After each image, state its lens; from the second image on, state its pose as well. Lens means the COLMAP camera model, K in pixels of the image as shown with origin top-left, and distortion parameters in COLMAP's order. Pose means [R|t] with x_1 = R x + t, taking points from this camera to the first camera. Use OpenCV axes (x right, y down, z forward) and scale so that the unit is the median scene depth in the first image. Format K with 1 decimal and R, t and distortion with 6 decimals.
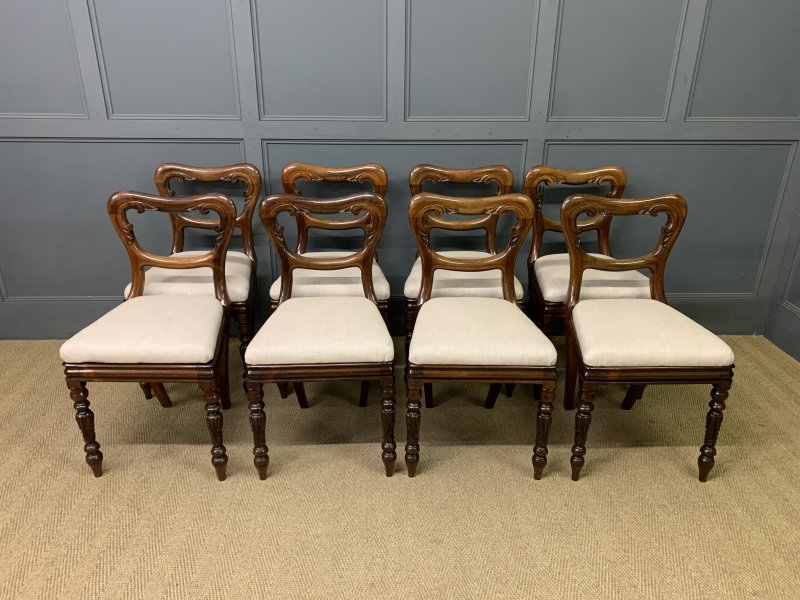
lens RADIAL K [[593.8, 0, 398.6], [0, 593.8, 288.9], [0, 0, 1]] dist [0.006259, 0.003649]
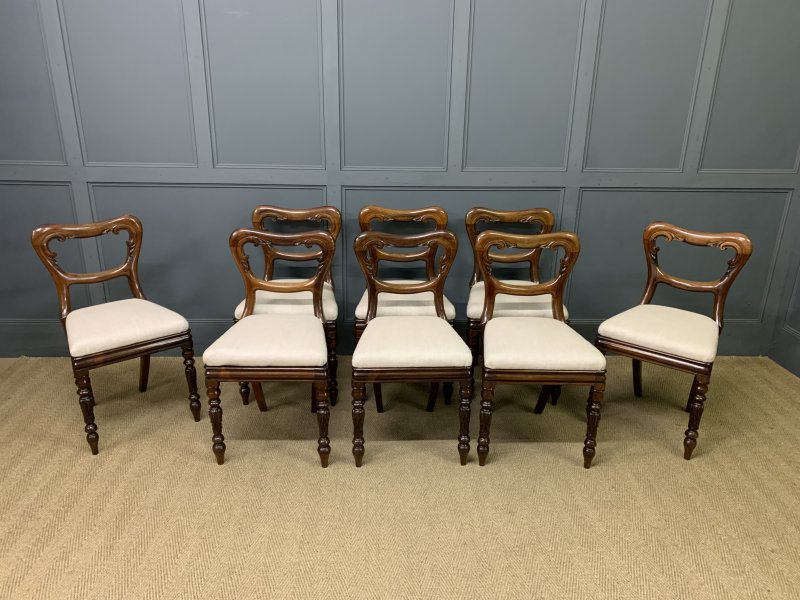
lens RADIAL K [[591.4, 0, 395.2], [0, 591.4, 294.0], [0, 0, 1]] dist [0.003072, -0.003652]
pose [[0.999992, 0.003941, -0.000493, -0.146304], [-0.003963, 0.998292, -0.058288, 0.039010], [0.000262, 0.058289, 0.998300, -0.200215]]
